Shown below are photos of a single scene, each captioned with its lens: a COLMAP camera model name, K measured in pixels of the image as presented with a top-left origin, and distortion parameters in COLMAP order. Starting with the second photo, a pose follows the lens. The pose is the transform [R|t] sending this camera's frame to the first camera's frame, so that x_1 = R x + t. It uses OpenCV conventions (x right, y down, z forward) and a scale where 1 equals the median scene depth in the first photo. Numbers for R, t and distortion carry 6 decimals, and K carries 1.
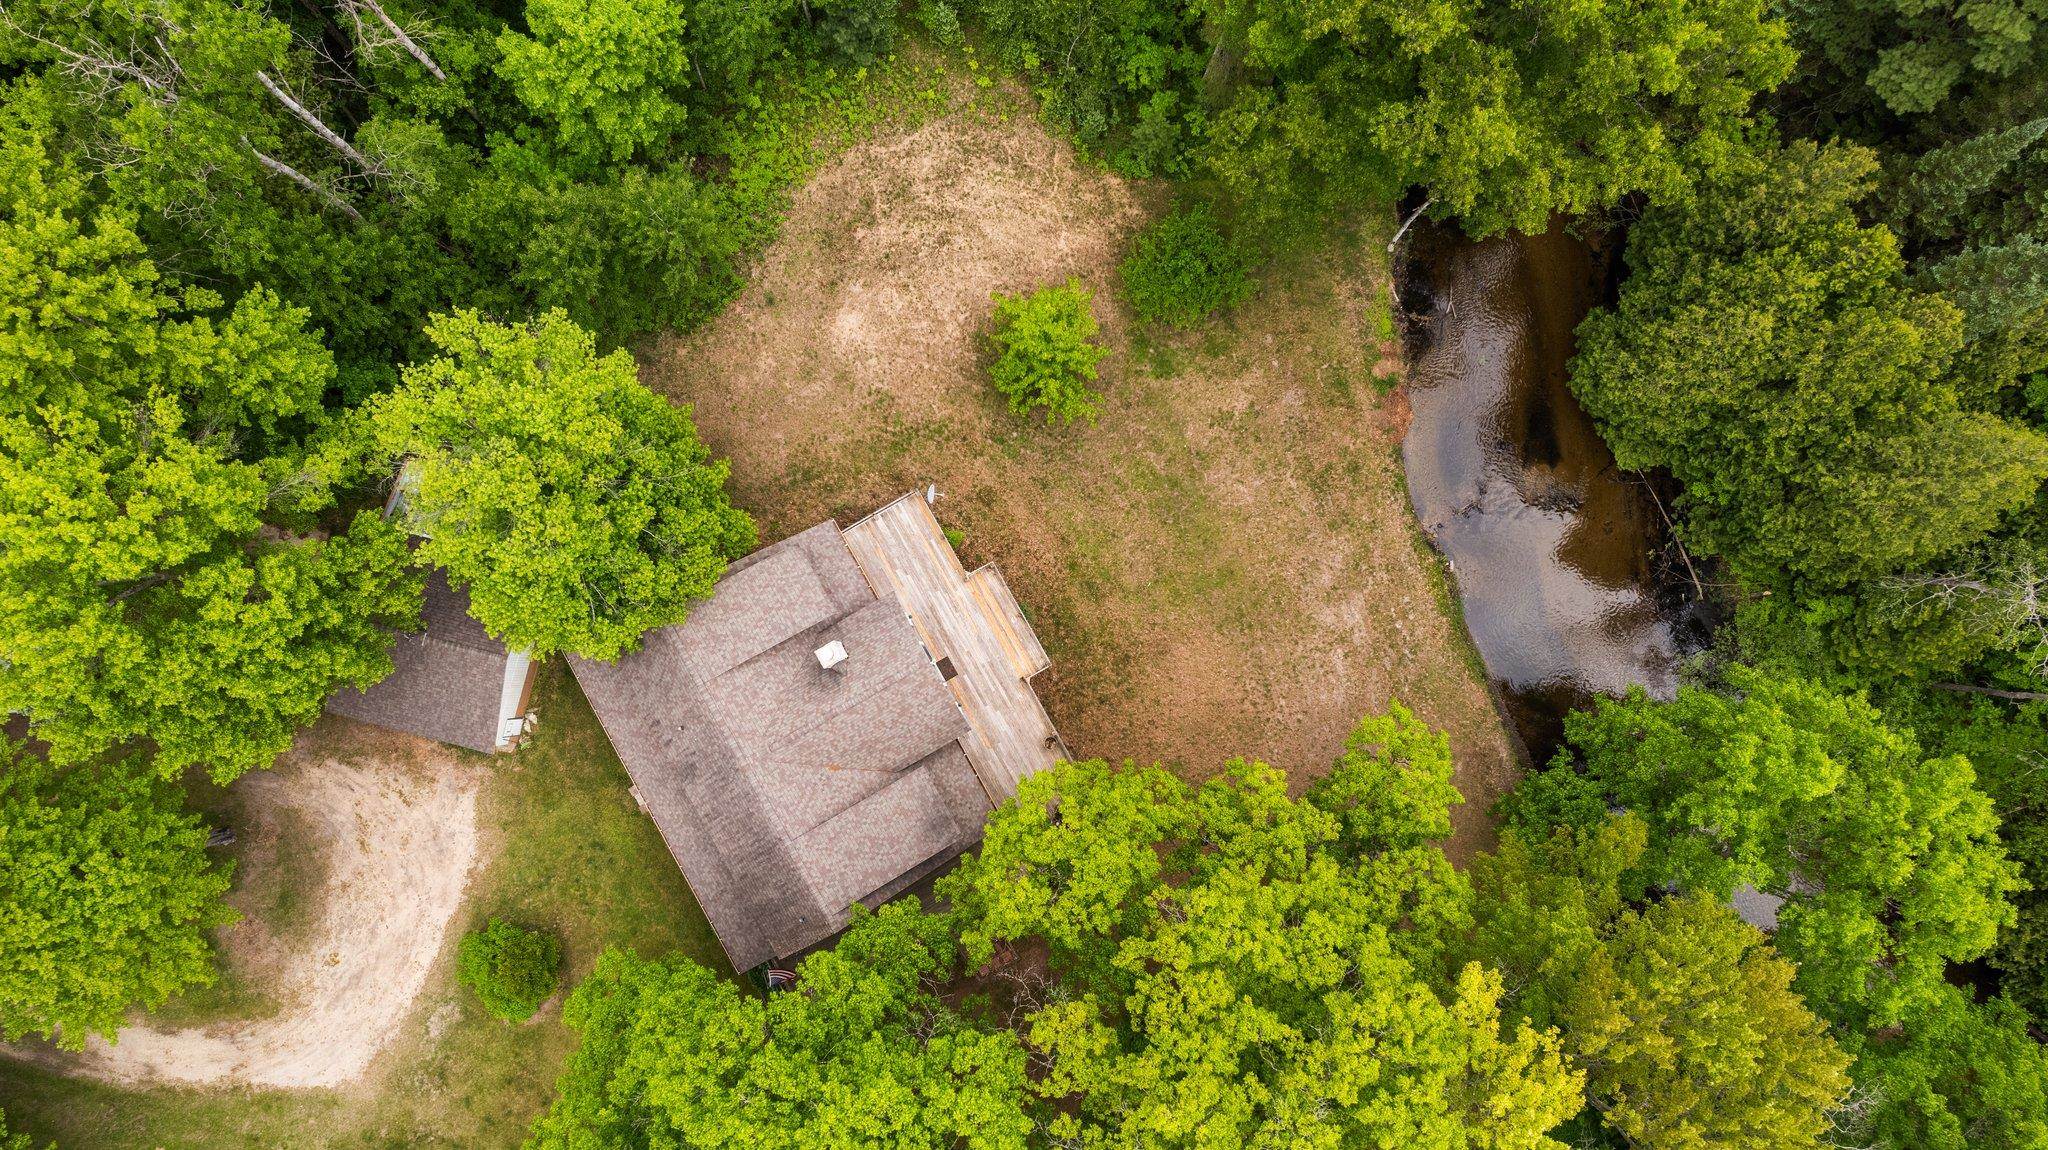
lens RADIAL K [[1301.4, 0, 1031.2], [0, 1301.4, 581.0], [0, 0, 1]] dist [-0.093912, 0.077489]
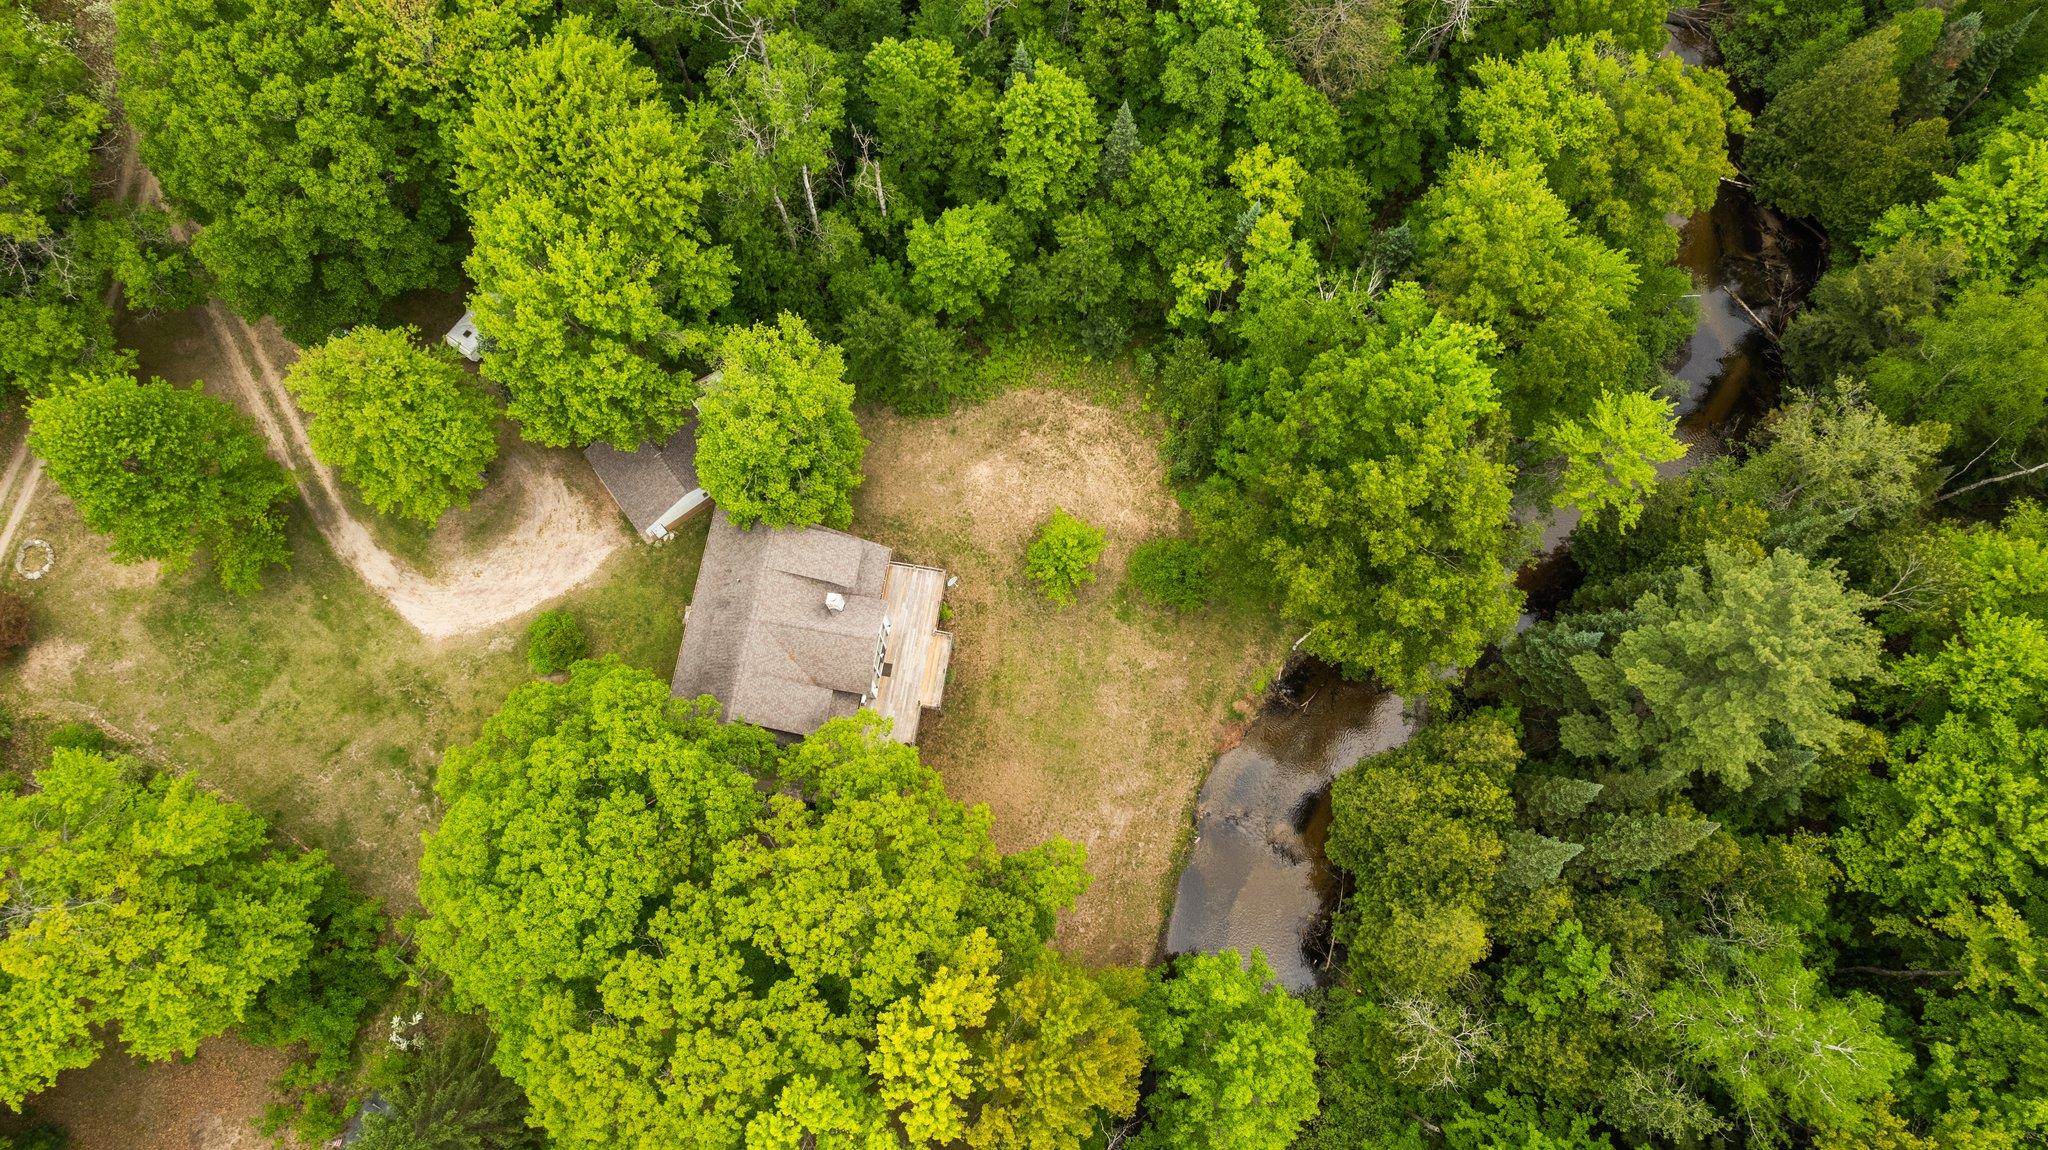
lens RADIAL K [[1285.9, 0, 1046.6], [0, 1285.9, 573.3], [0, 0, 1]] dist [-0.086489, -0.000031]
pose [[0.779294, 0.604512, -0.165124, 0.295229], [-0.626184, 0.761440, -0.167640, 0.128751], [0.024391, 0.234039, 0.971921, -0.578301]]
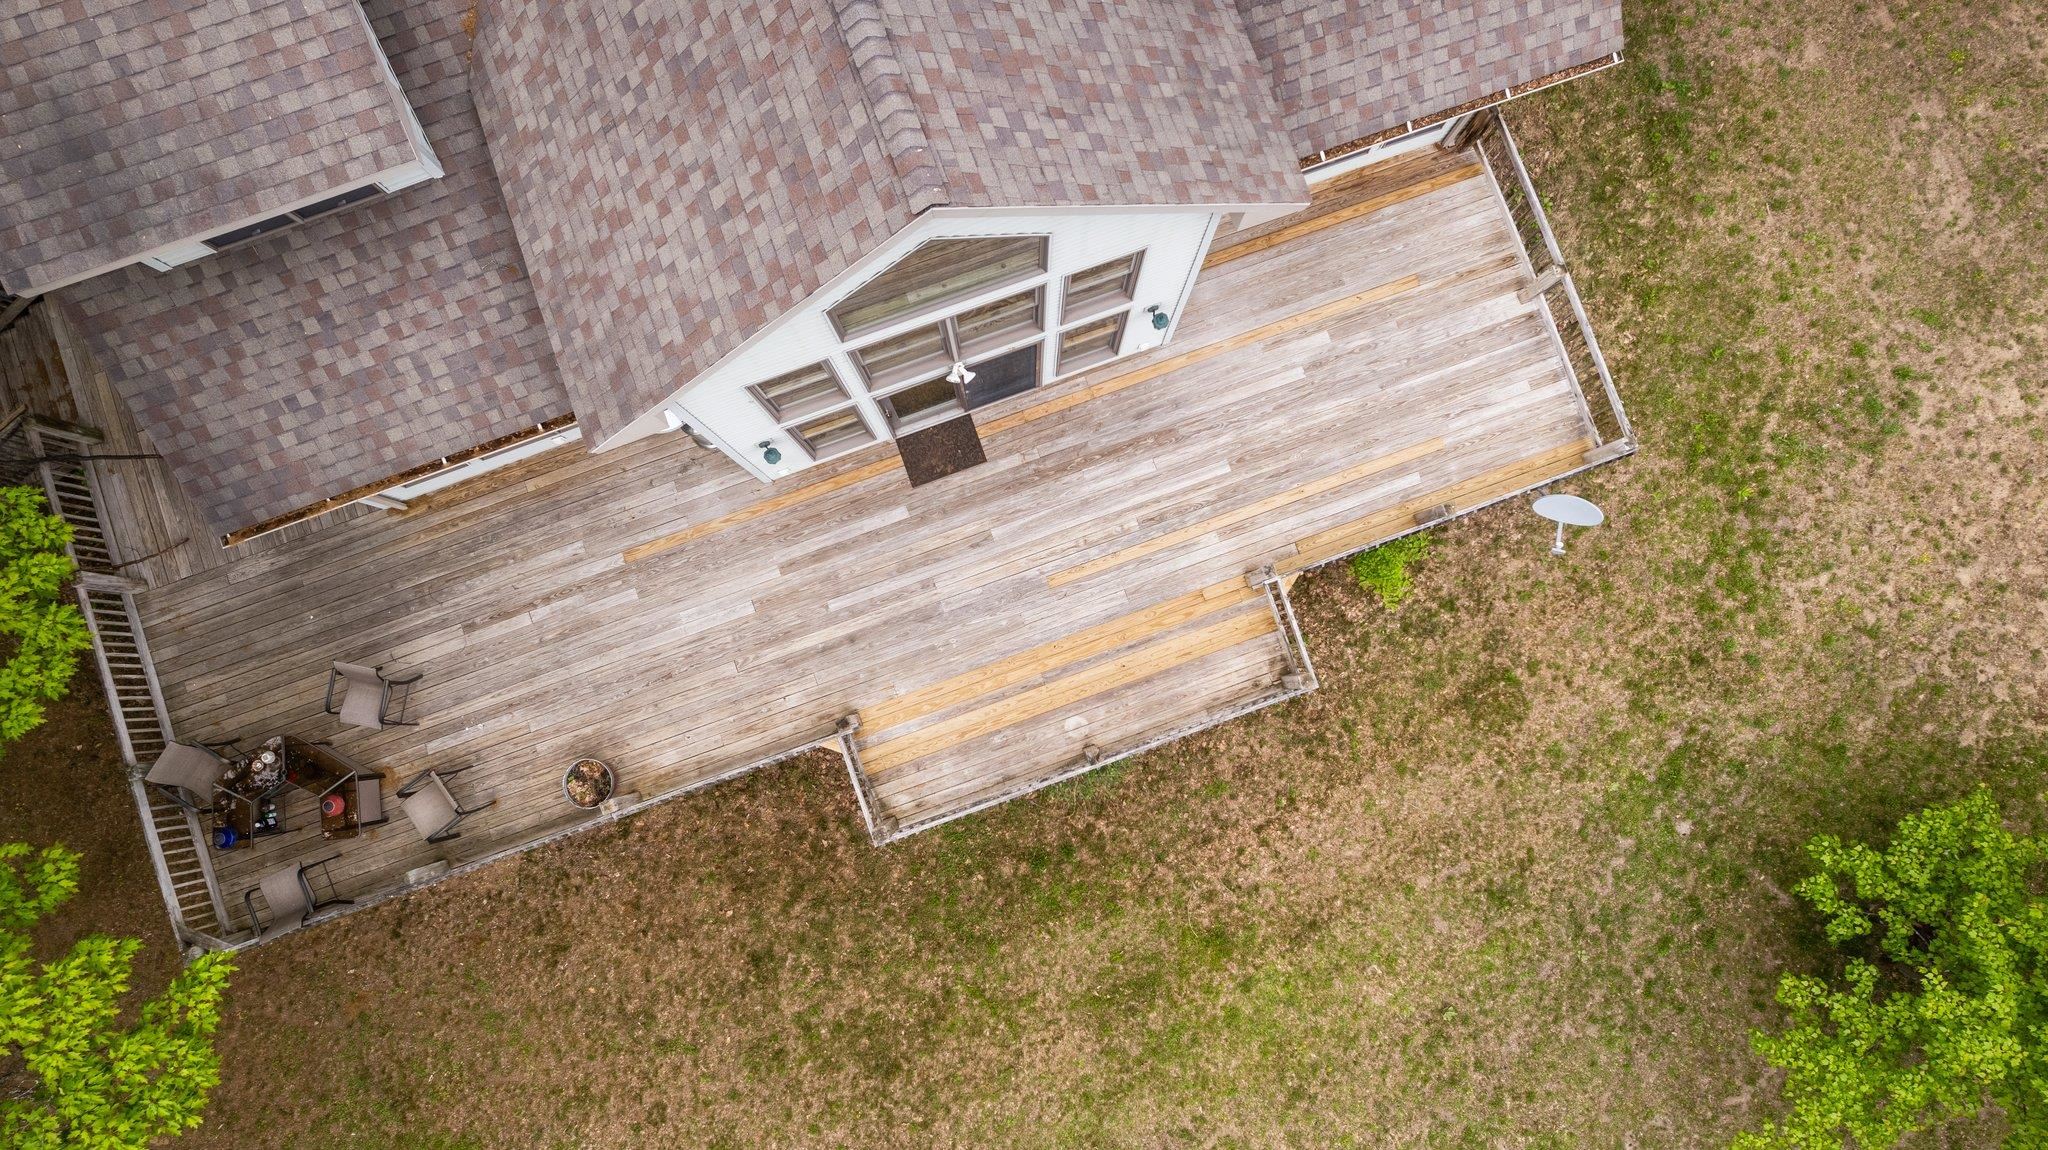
lens RADIAL K [[1308.6, 0, 1043.1], [0, 1308.6, 544.8], [0, 0, 1]] dist [-0.085591, 0.066052]
pose [[-0.174318, 0.977730, -0.116863, -0.017929], [-0.984099, -0.168875, 0.055043, 0.031578], [0.034082, 0.124600, 0.991622, 0.790308]]
